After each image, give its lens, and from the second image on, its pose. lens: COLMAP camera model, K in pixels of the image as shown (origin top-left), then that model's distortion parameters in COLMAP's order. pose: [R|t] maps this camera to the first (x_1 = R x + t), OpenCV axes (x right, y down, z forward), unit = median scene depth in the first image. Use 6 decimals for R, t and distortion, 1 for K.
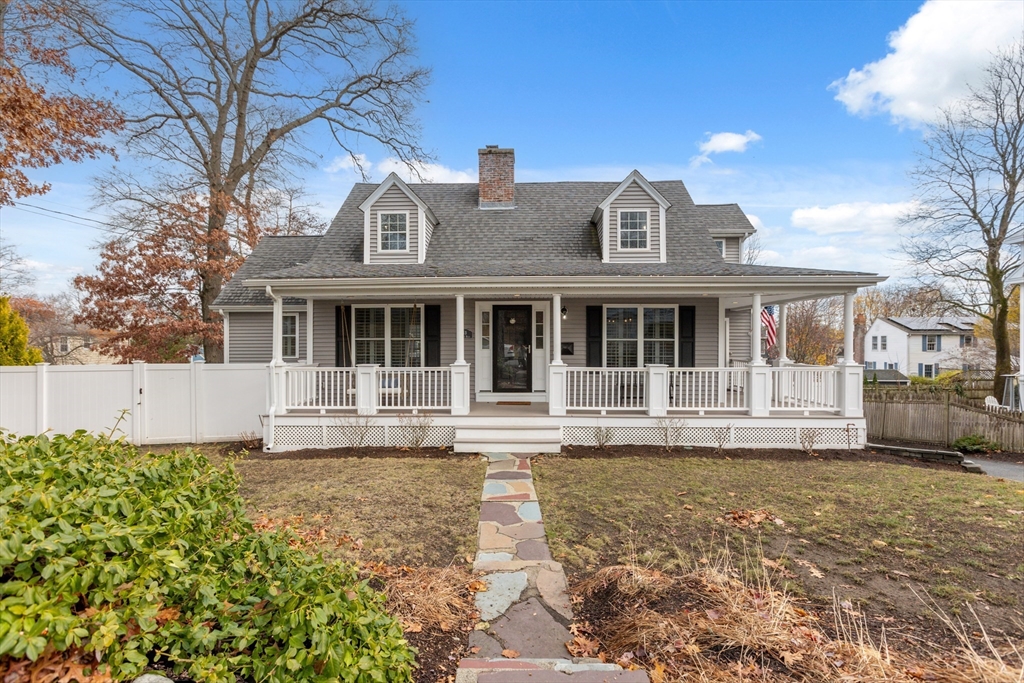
lens RADIAL K [[443.8, 0, 508.3], [0, 443.8, 341.1], [0, 0, 1]] dist [0.007747, -0.002251]
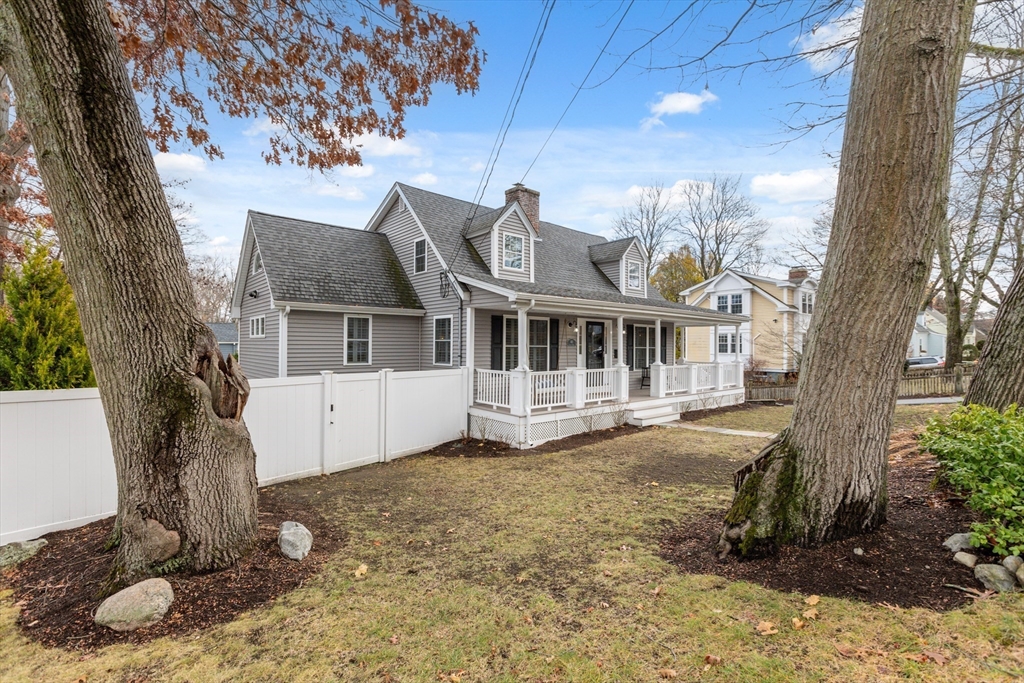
lens RADIAL K [[456.0, 0, 513.3], [0, 456.0, 339.9], [0, 0, 1]] dist [-0.002567, 0.001214]
pose [[0.734844, 0.015856, 0.678050, -1.079356], [-0.008122, 0.999861, -0.014579, -0.004555], [-0.678187, 0.005206, 0.734871, 0.144835]]
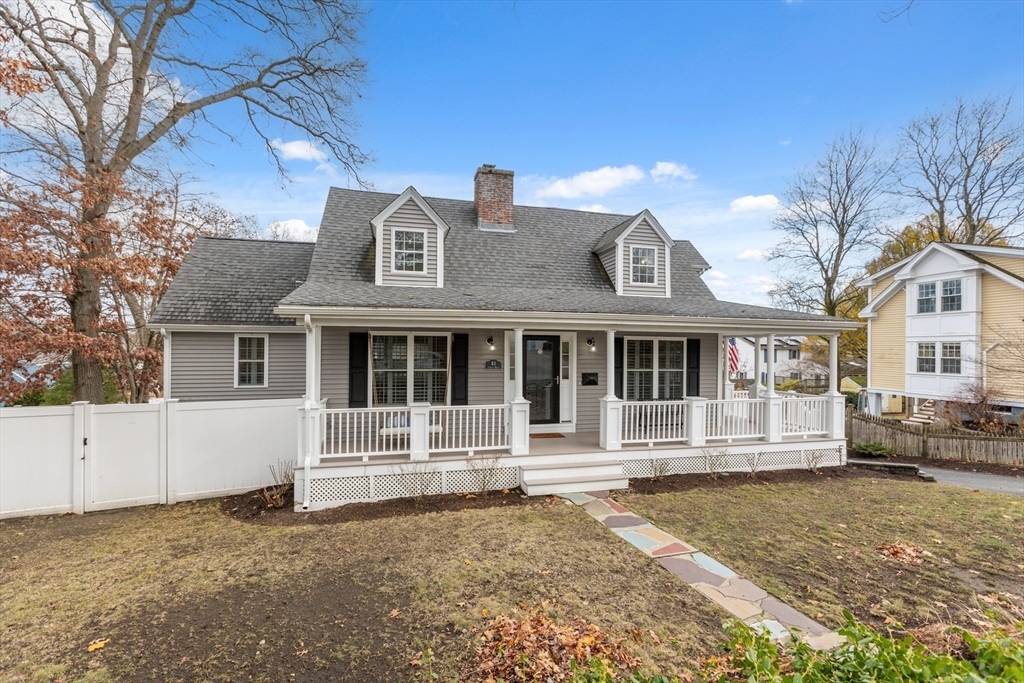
lens RADIAL K [[443.8, 0, 522.4], [0, 443.8, 348.5], [0, 0, 1]] dist [0.007747, -0.002251]
pose [[0.962828, 0.009854, 0.269935, -0.295981], [-0.009377, 0.999951, -0.003056, -0.048188], [-0.269952, 0.000411, 0.962874, 0.061743]]
